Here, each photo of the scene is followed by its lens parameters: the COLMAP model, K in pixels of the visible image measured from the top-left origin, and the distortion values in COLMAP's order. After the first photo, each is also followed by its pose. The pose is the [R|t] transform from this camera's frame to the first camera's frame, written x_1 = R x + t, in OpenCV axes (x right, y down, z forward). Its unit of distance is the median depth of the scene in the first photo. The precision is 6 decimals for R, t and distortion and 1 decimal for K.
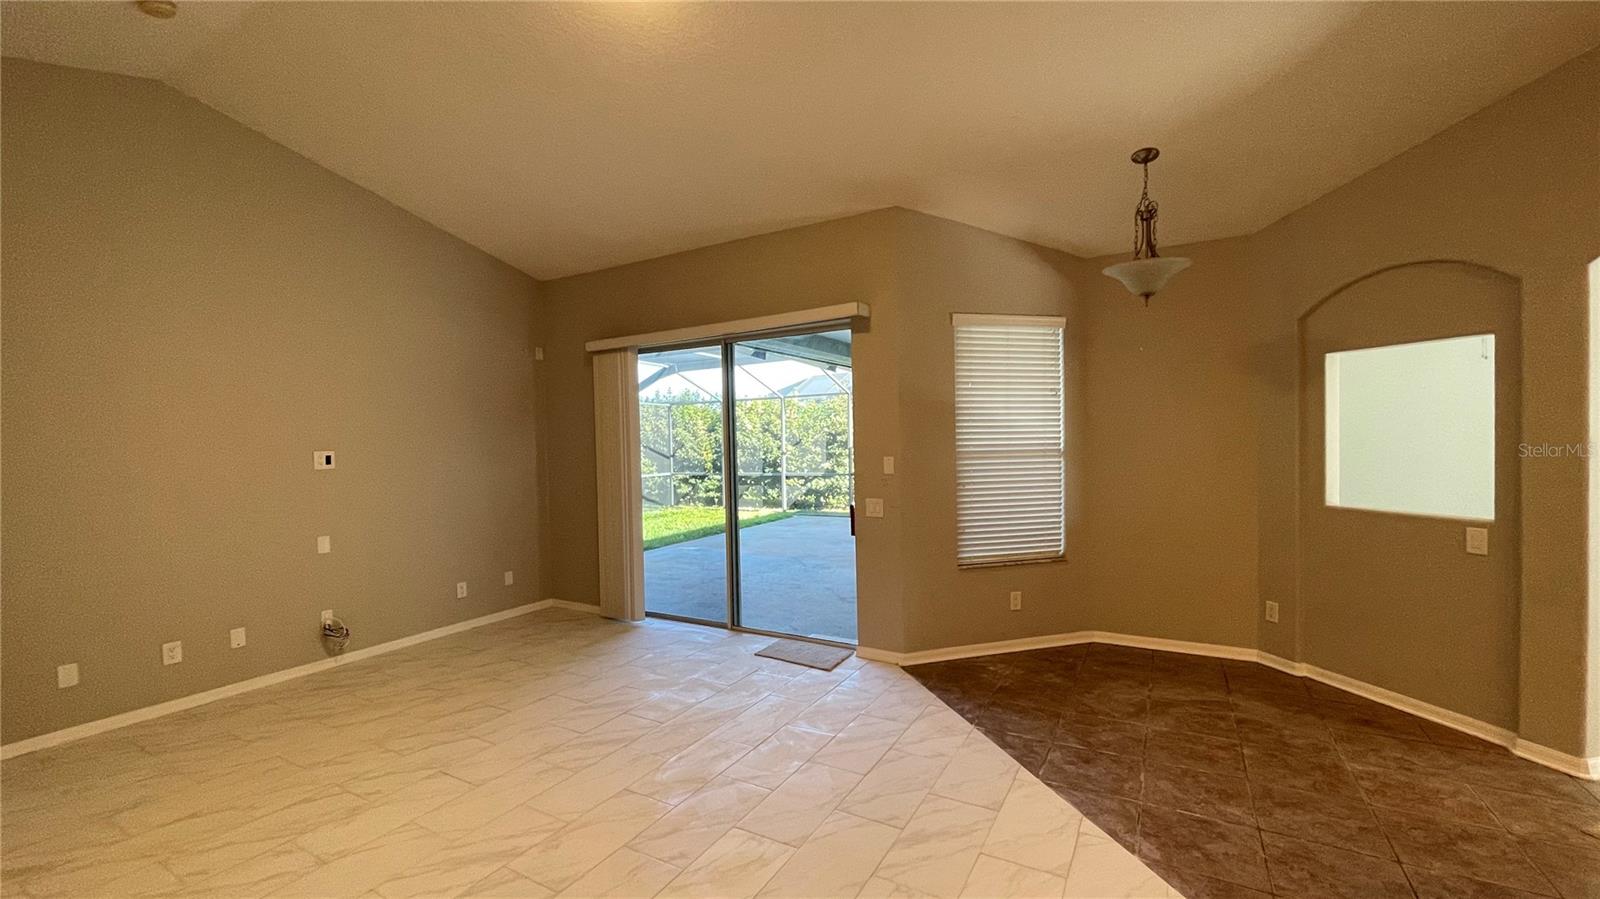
lens RADIAL K [[642.7, 0, 798.3], [0, 642.7, 451.7], [0, 0, 1]] dist [0.000050, -0.001015]
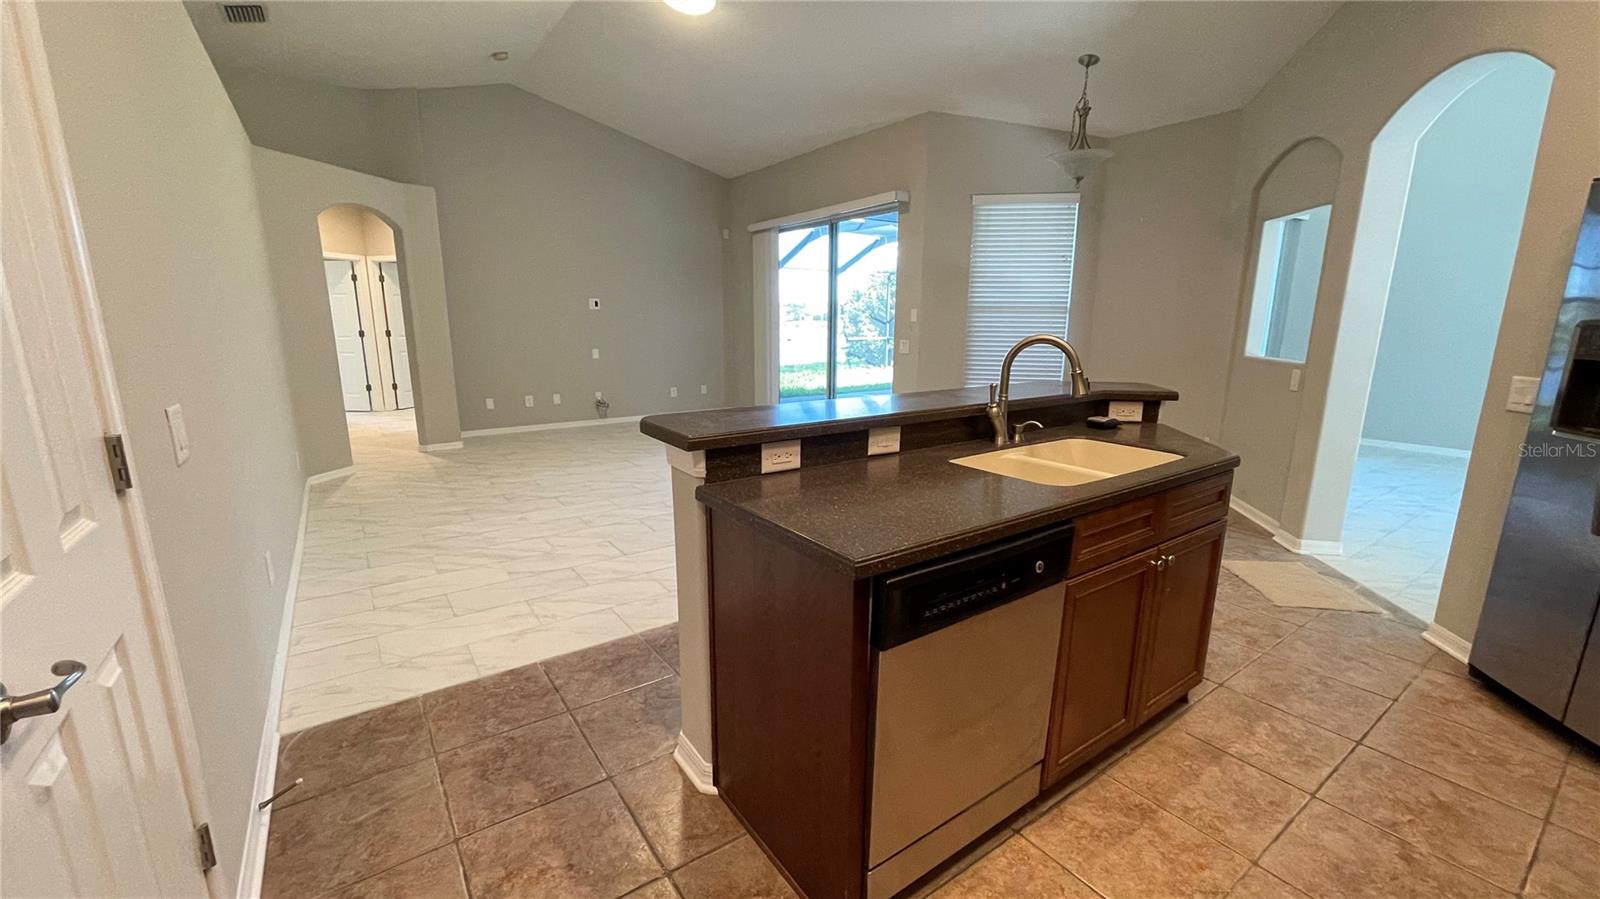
lens RADIAL K [[642.7, 0, 793.7], [0, 642.7, 451.5], [0, 0, 1]] dist [0.000050, -0.001015]
pose [[0.908211, 0.112426, -0.403129, 0.490854], [-0.032750, 0.979381, 0.199350, 0.041444], [0.417229, -0.167850, 0.893166, -0.381703]]
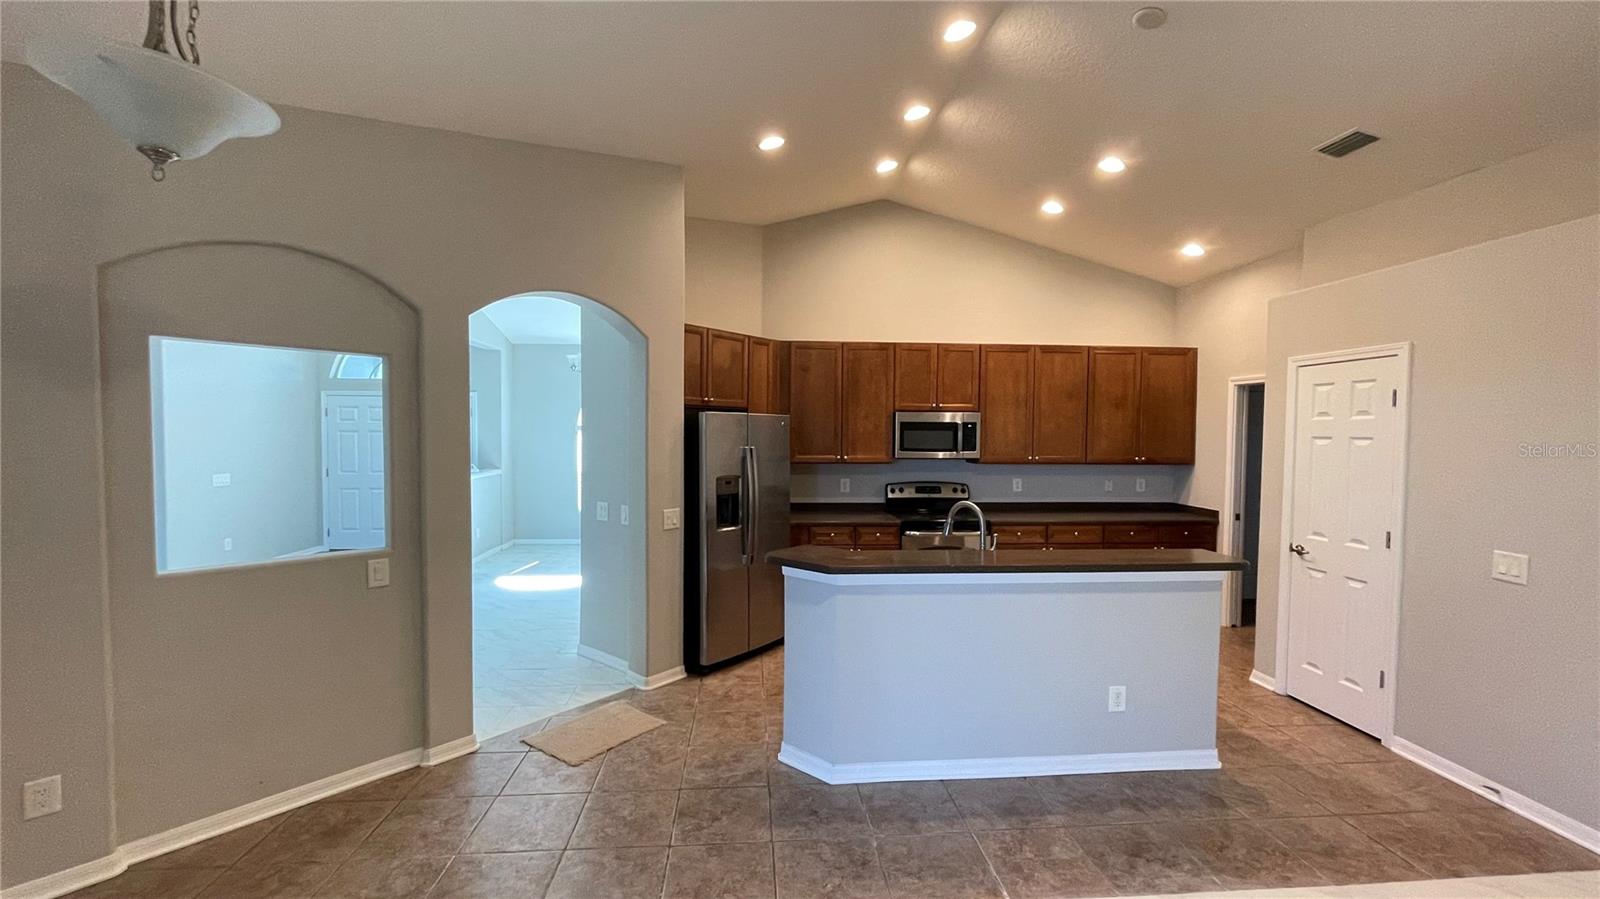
lens RADIAL K [[642.7, 0, 798.4], [0, 642.7, 453.5], [0, 0, 1]] dist [0.000050, -0.001015]
pose [[-0.571032, -0.008707, 0.820881, -0.053992], [0.020341, 0.999487, 0.024752, -0.034350], [-0.820675, 0.030832, -0.570562, 0.728462]]
